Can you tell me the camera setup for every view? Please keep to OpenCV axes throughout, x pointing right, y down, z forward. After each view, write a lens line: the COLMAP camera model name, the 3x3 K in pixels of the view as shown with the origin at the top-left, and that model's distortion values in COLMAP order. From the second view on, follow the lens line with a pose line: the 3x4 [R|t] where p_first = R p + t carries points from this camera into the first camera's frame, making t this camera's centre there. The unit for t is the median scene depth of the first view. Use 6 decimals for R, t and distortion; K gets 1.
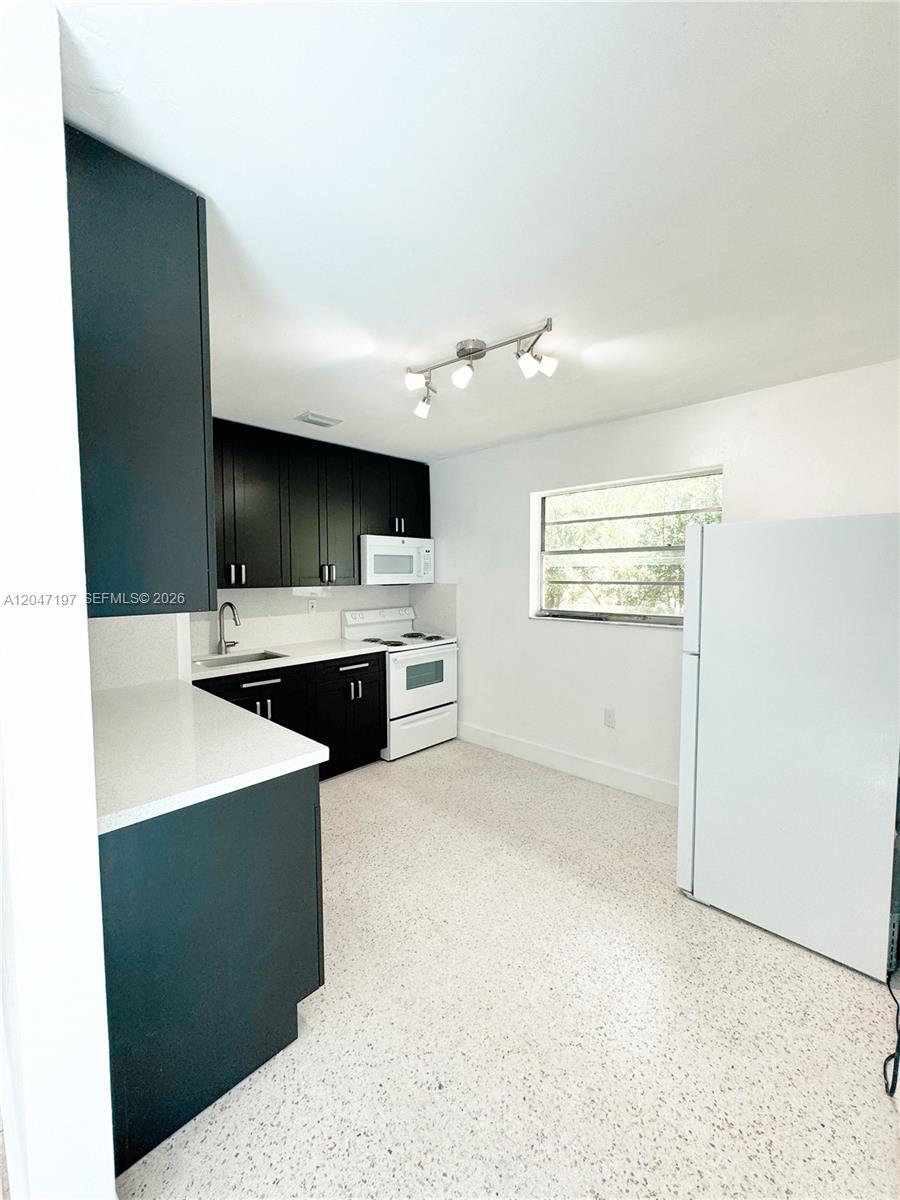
lens RADIAL K [[481.0, 0, 450.0], [0, 481.0, 600.0], [0, 0, 1]] dist [-0.007354, 0.000711]
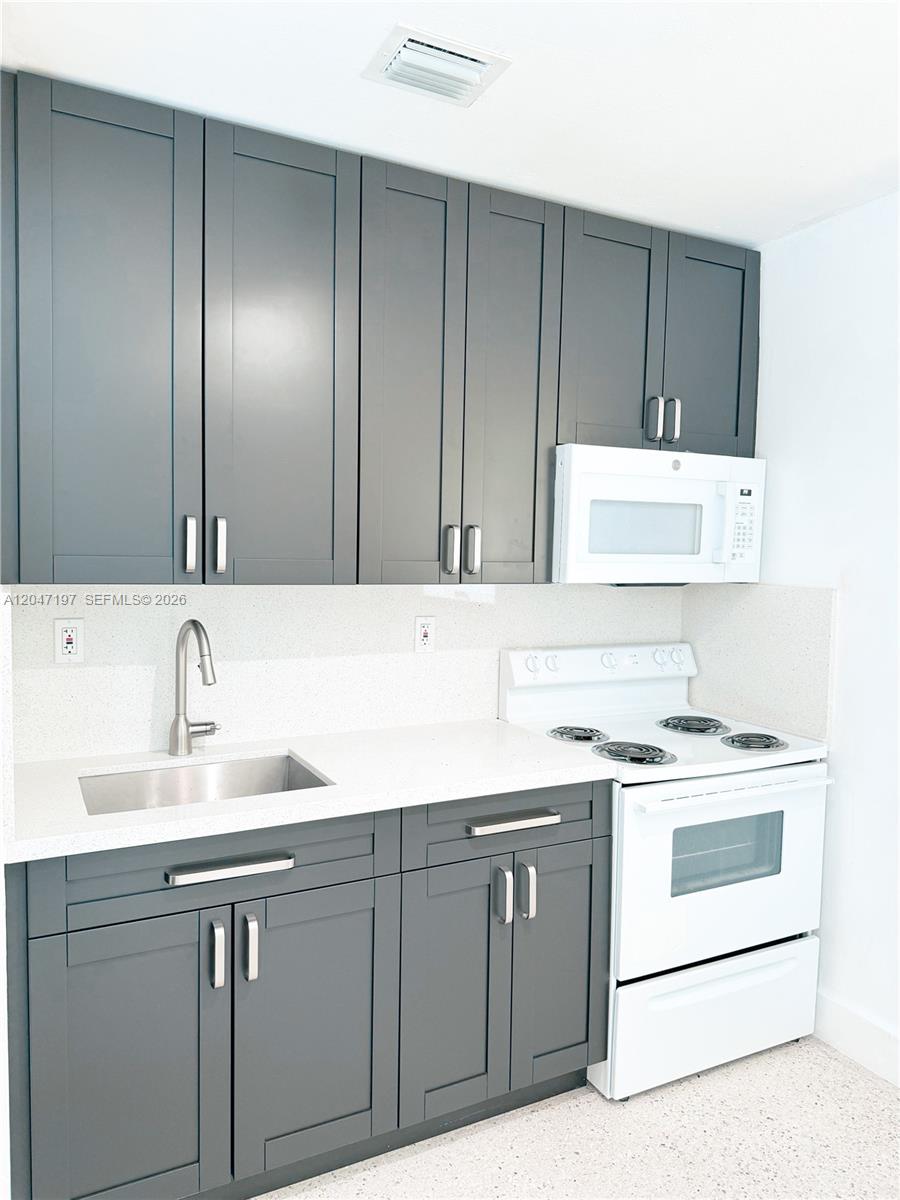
lens RADIAL K [[839.3, 0, 450.0], [0, 839.3, 600.0], [0, 0, 1]] dist [0.035404, -0.001308]
pose [[0.944765, 0.042359, -0.325001, -0.050630], [-0.041548, 0.999092, 0.009438, -0.021008], [0.325105, 0.004587, 0.945667, 0.369989]]
